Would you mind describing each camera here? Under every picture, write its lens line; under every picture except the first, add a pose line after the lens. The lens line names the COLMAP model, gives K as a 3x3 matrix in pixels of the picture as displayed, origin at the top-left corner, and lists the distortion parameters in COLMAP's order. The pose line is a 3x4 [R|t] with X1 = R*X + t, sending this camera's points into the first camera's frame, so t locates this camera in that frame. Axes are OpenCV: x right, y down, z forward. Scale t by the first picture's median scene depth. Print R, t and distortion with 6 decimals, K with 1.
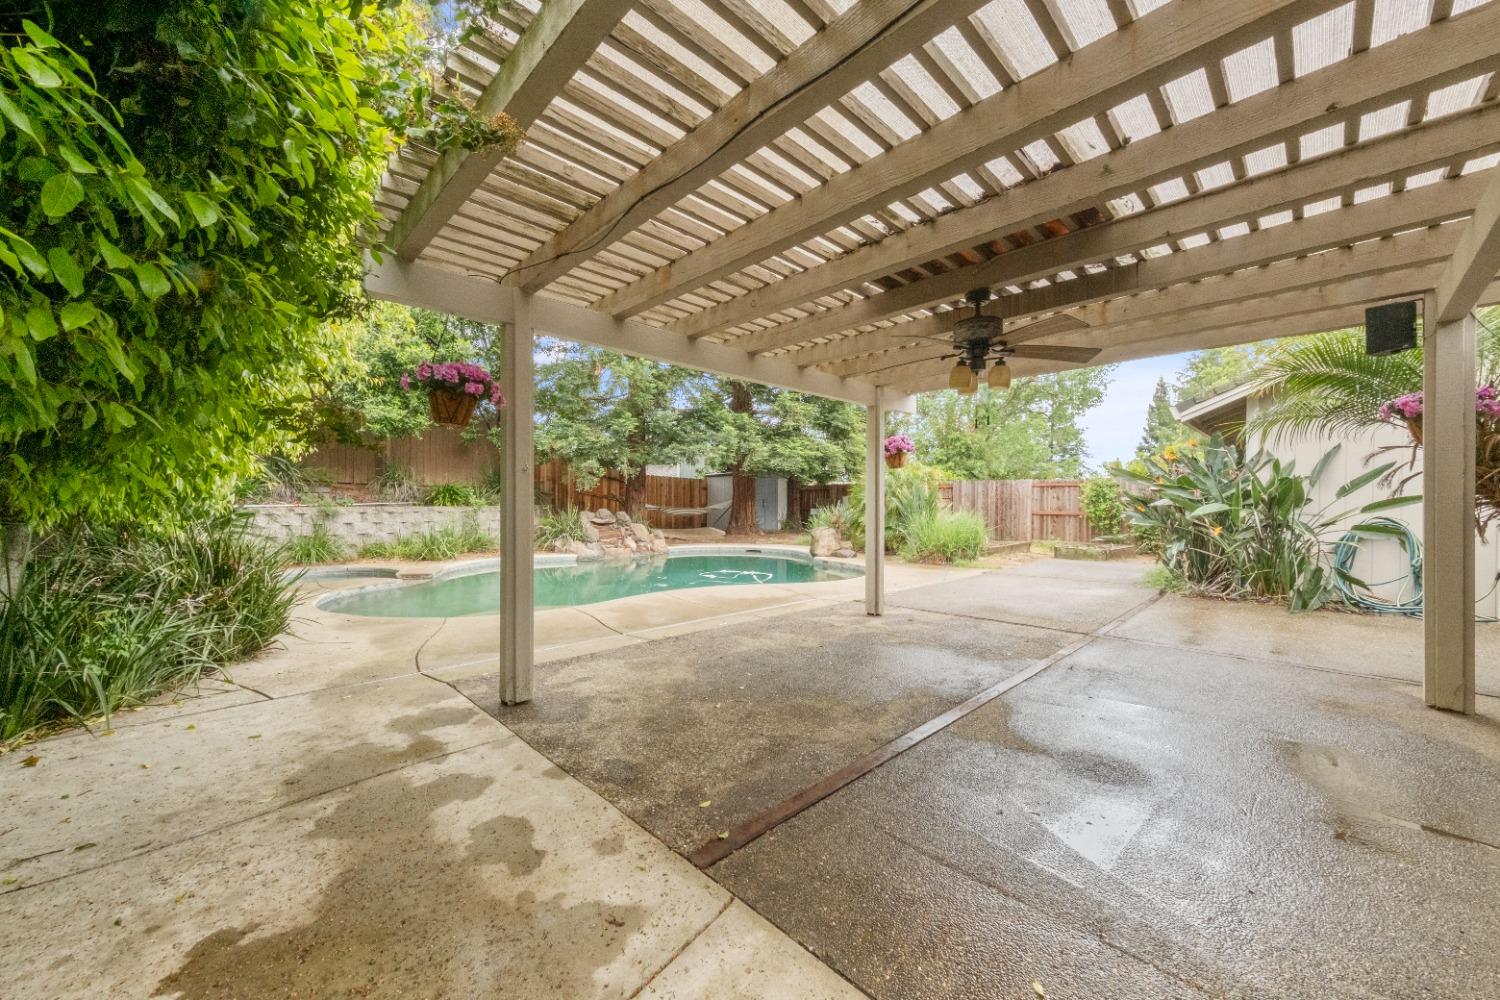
lens RADIAL K [[547.1, 0, 747.4], [0, 547.1, 505.0], [0, 0, 1]] dist [0.006558, 0.000625]
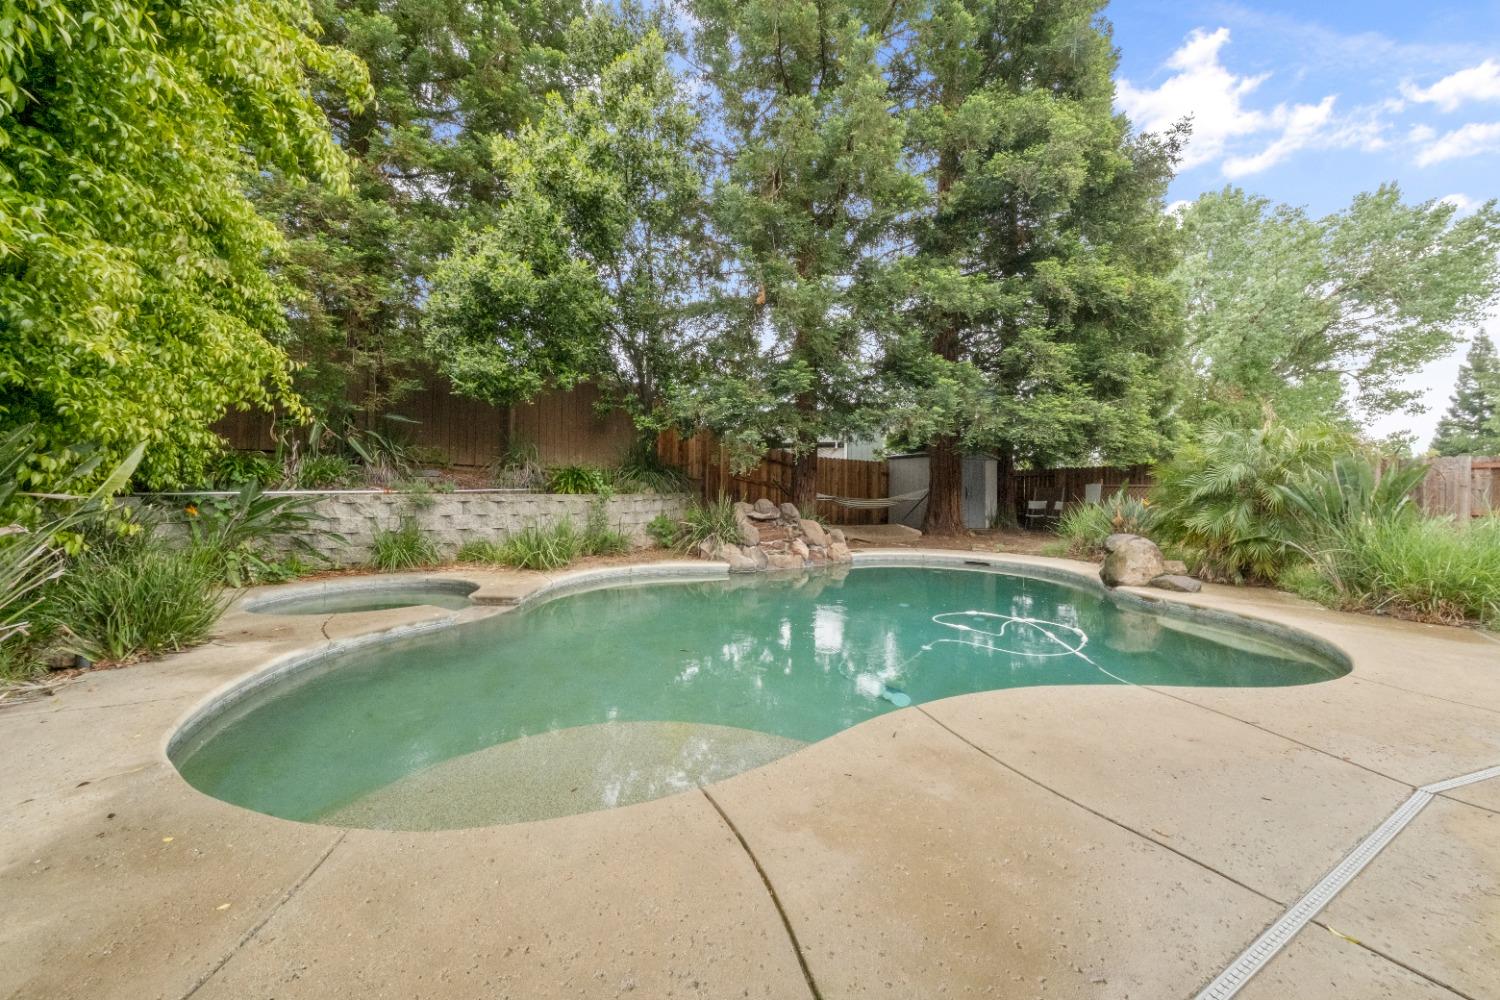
lens RADIAL K [[547.1, 0, 748.3], [0, 547.1, 495.9], [0, 0, 1]] dist [0.006558, 0.000625]
pose [[0.963369, 0.008959, -0.268029, -0.088320], [-0.008088, 0.999958, 0.004354, -0.000810], [0.268057, -0.002026, 0.963401, 0.289722]]
